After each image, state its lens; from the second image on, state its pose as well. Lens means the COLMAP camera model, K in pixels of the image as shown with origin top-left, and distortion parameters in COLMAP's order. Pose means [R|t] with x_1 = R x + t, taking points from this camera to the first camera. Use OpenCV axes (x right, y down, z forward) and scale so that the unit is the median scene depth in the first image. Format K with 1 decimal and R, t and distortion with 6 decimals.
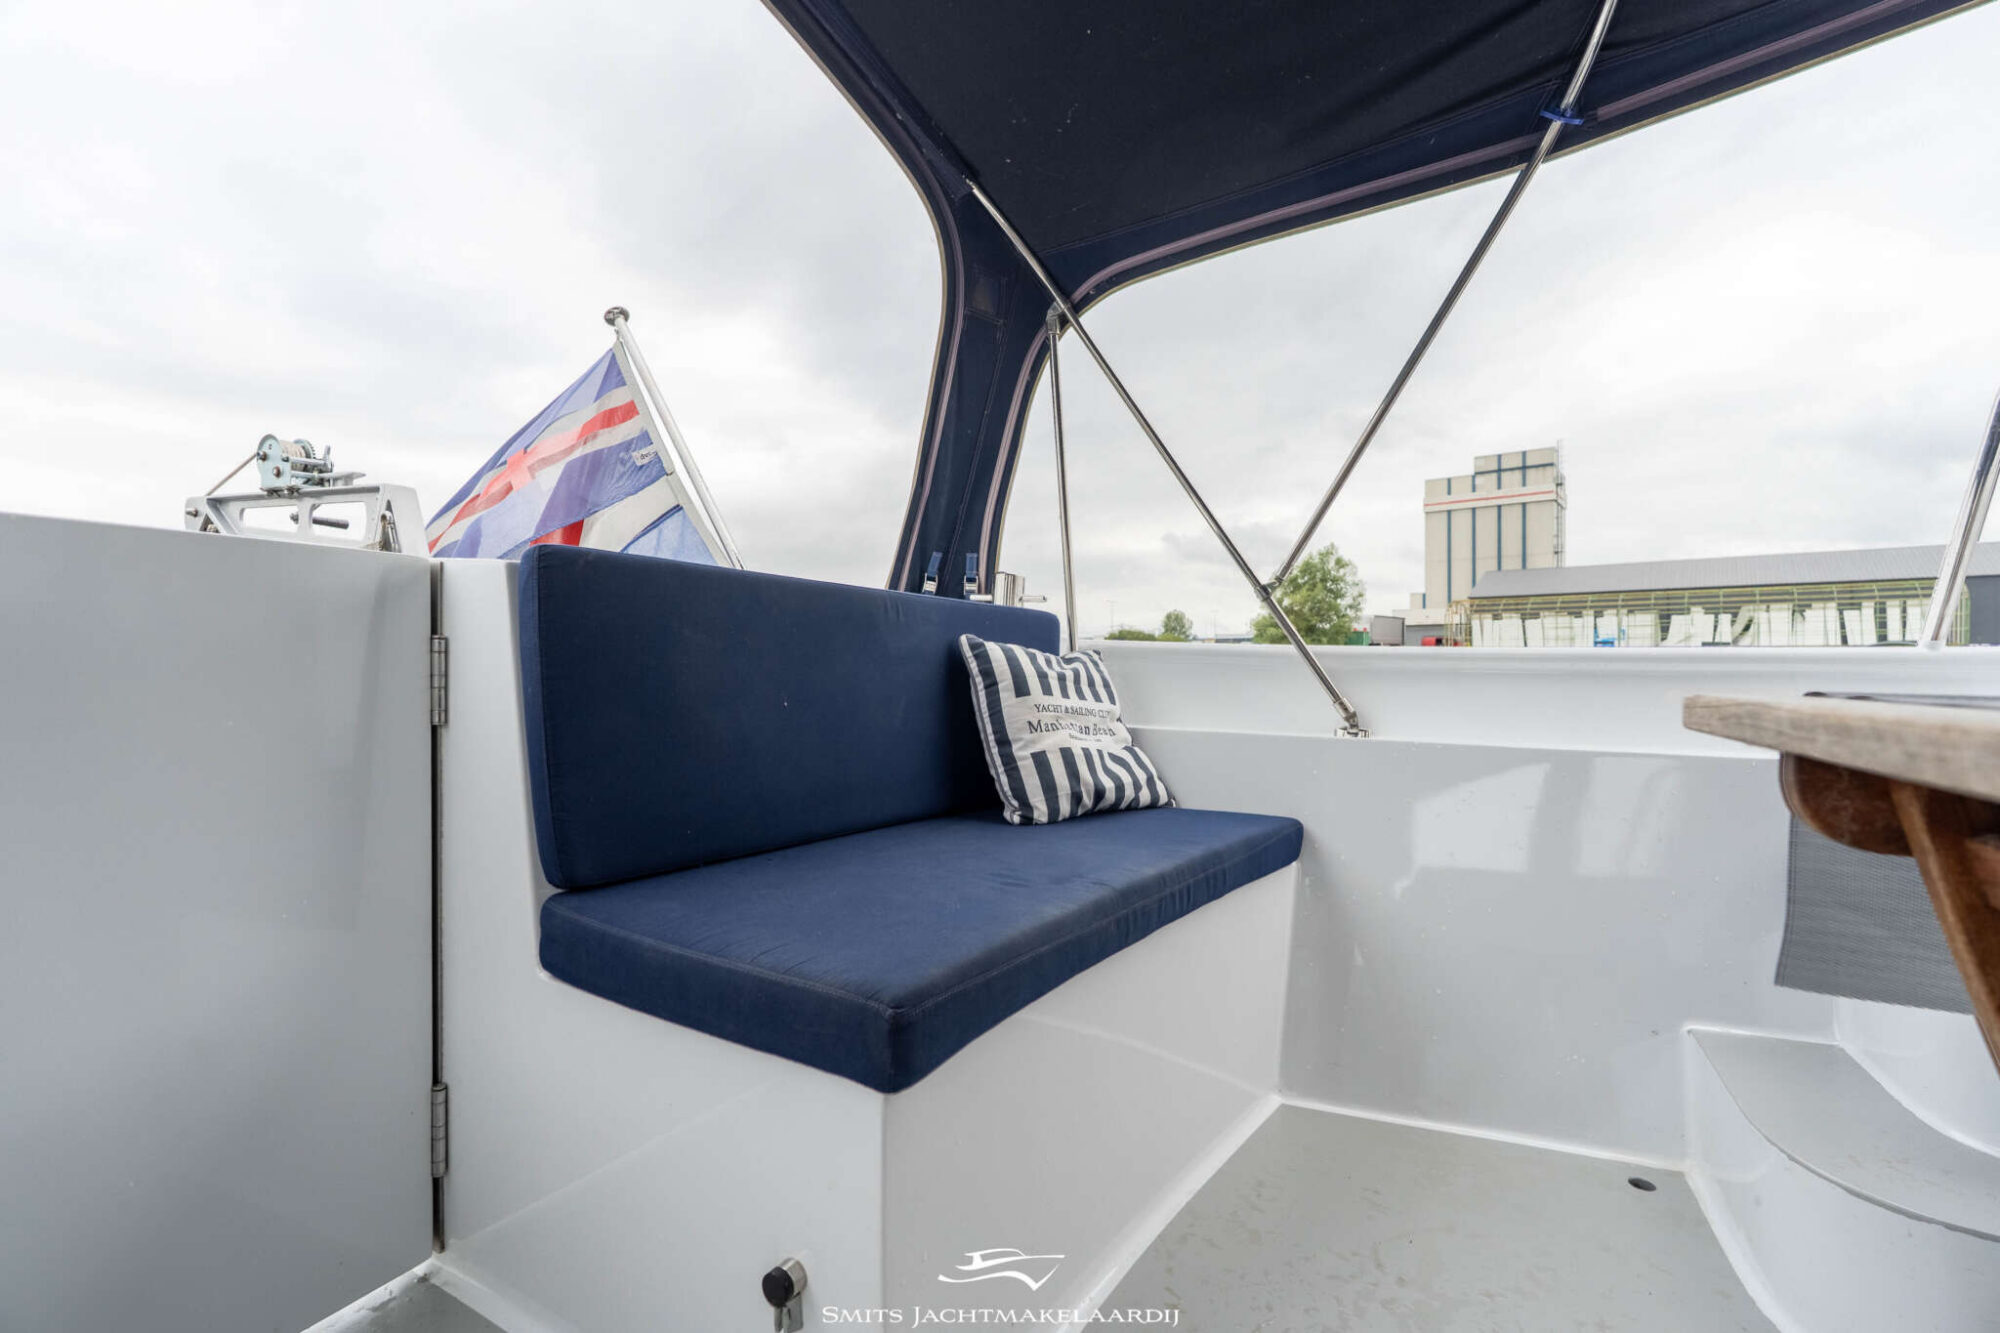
lens RADIAL K [[886.6, 0, 990.1], [0, 886.6, 670.8], [0, 0, 1]] dist [-0.003813, 0.000379]
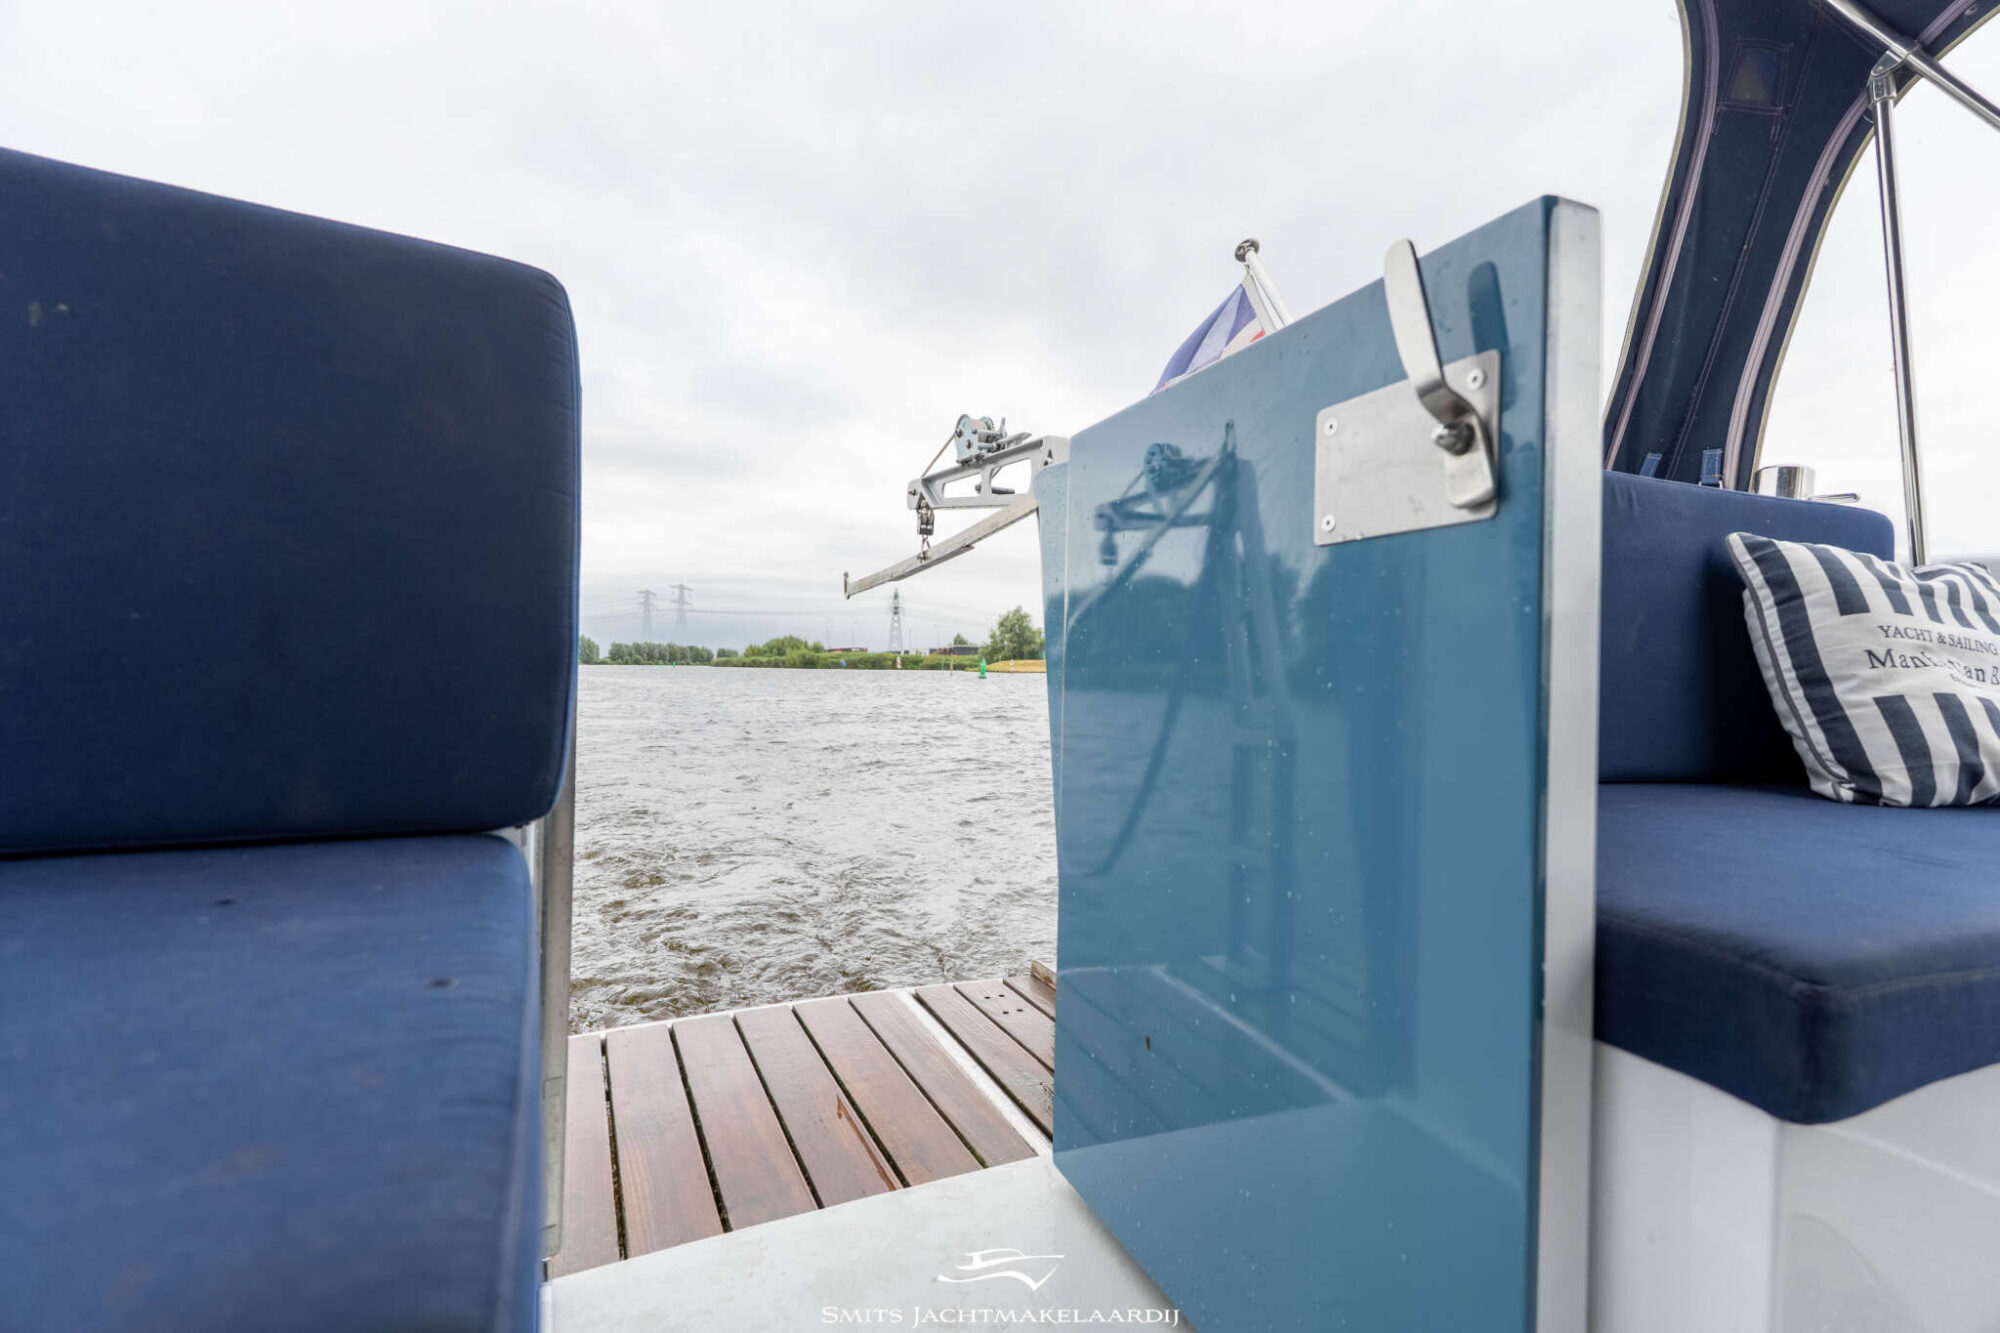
lens RADIAL K [[886.6, 0, 992.0], [0, 886.6, 664.2], [0, 0, 1]] dist [-0.003813, 0.000379]
pose [[0.804642, 0.015292, -0.593564, -0.084851], [-0.018878, 0.999822, 0.000167, 0.074812], [0.593461, 0.011071, 0.804787, 0.080690]]
